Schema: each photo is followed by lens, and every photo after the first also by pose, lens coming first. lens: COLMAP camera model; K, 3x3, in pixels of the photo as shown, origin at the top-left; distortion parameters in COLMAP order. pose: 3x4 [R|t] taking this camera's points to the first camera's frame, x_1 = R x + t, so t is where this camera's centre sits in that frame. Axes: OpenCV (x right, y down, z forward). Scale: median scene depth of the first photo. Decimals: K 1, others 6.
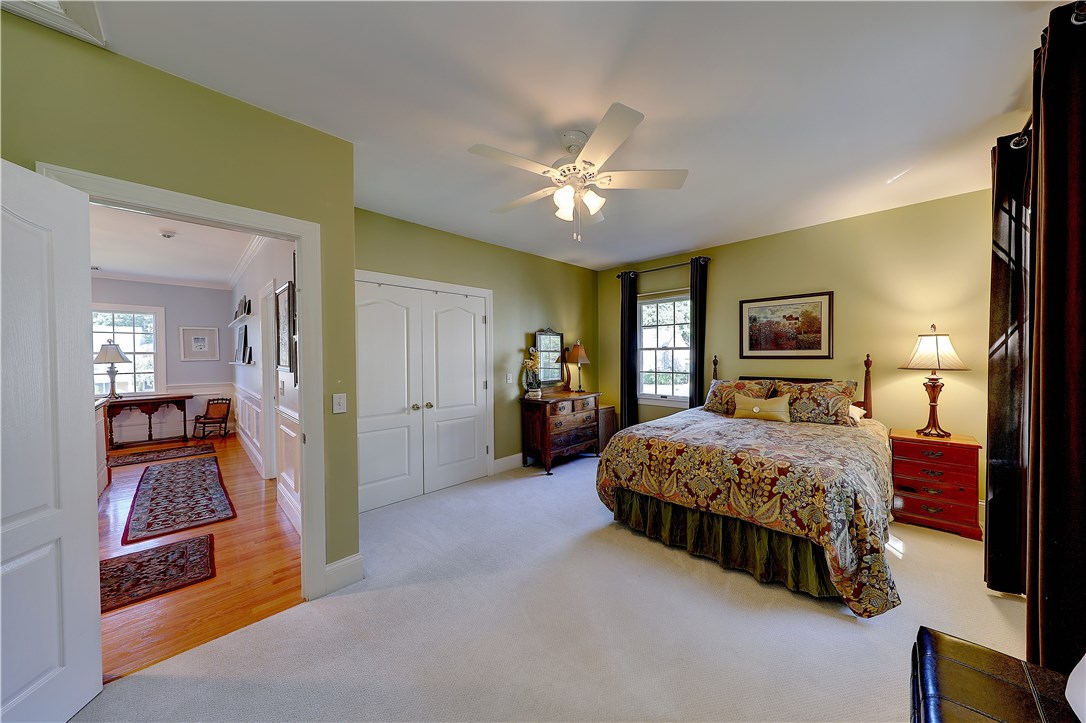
lens RADIAL K [[359.1, 0, 543.1], [0, 359.1, 362.2], [0, 0, 1]] dist [-0.000013, 0.000001]
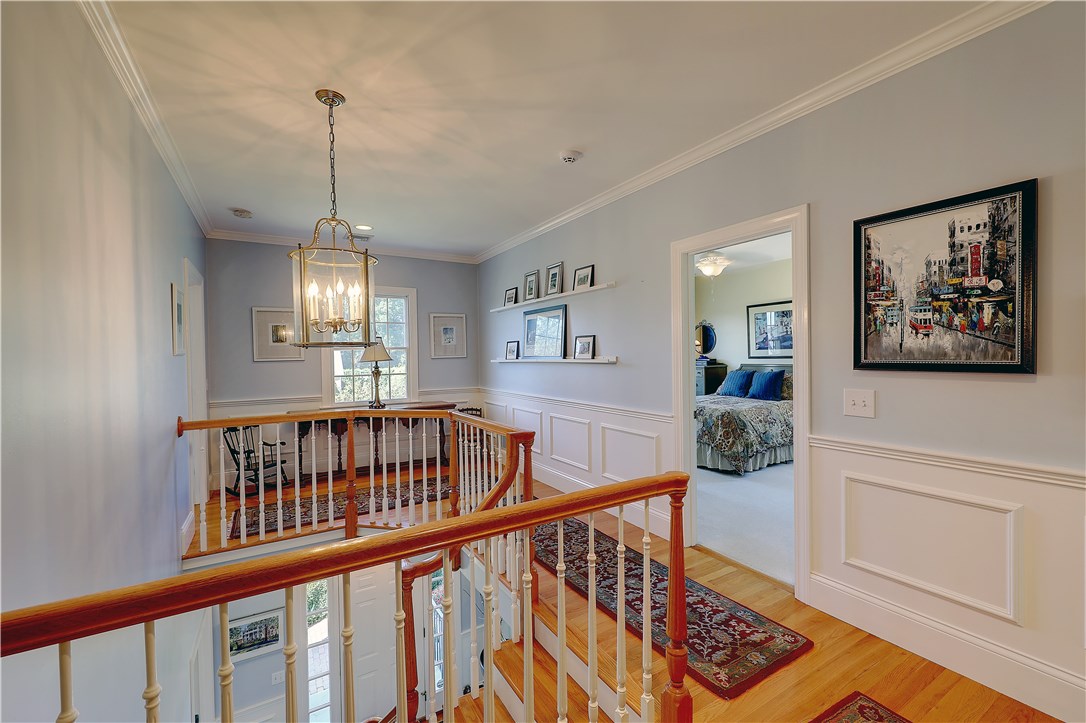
lens RADIAL K [[451.0, 0, 543.0], [0, 451.0, 361.8], [0, 0, 1]] dist [0.000153, 0.000006]
pose [[0.969543, -0.004715, -0.244876, -0.555929], [0.004589, 0.999989, -0.001084, 0.005873], [0.244879, -0.000072, 0.969554, 0.129431]]
